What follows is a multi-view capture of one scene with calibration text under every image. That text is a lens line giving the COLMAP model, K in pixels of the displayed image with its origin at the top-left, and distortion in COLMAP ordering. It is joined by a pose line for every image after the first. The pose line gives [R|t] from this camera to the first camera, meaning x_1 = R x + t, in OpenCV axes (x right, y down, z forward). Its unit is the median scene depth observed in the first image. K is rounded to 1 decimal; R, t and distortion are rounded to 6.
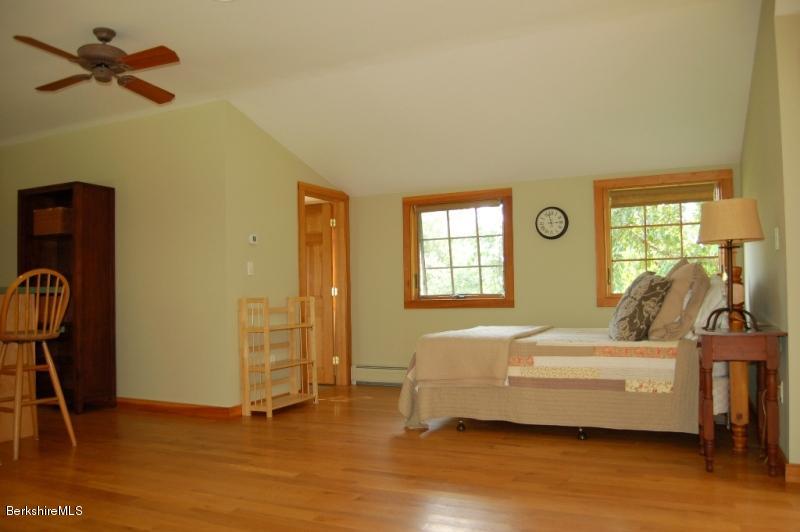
lens RADIAL K [[632.1, 0, 397.0], [0, 632.1, 266.4], [0, 0, 1]] dist [-0.038806, -0.003103]
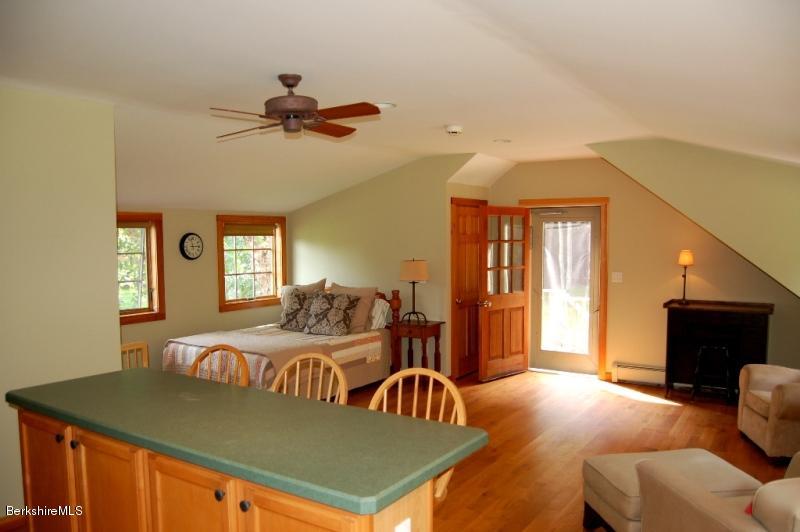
lens RADIAL K [[632.1, 0, 397.4], [0, 632.1, 268.7], [0, 0, 1]] dist [-0.038806, -0.003103]
pose [[0.107763, -0.046813, 0.993074, -0.921879], [-0.046113, 0.997580, 0.052030, -0.109027], [-0.993107, -0.051400, 0.105344, 0.494984]]
